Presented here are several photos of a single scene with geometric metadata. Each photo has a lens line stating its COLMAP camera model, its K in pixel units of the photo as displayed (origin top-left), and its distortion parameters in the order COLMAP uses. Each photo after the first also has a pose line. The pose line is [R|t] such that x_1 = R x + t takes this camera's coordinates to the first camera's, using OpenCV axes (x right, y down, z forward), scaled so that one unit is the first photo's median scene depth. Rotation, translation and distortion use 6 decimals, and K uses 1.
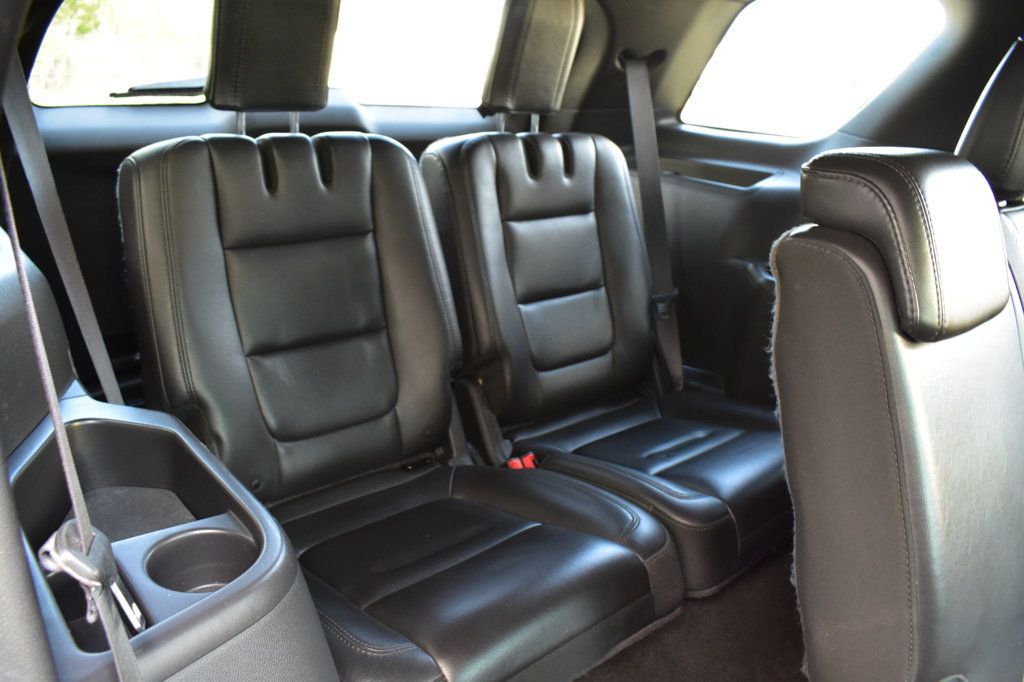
lens RADIAL K [[785.0, 0, 512.0], [0, 785.0, 341.0], [0, 0, 1]] dist [-0.106359, -0.001661]
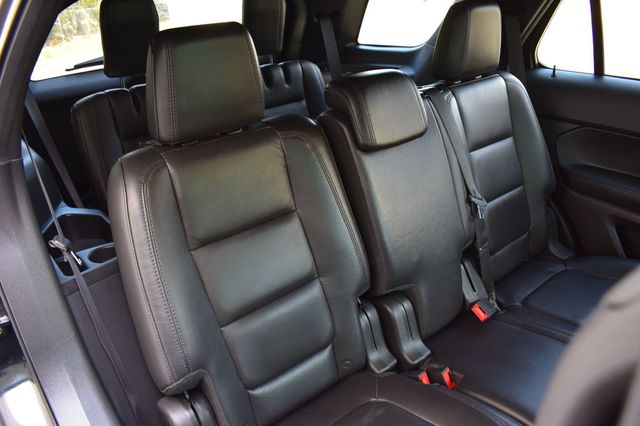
lens RADIAL K [[494.9, 0, 320.0], [0, 494.9, 213.0], [0, 0, 1]] dist [-0.092930, 0.000290]
pose [[0.993833, -0.089996, -0.064780, 0.271833], [0.095574, 0.991444, 0.088903, 0.023937], [0.056225, -0.094546, 0.993932, -0.397509]]
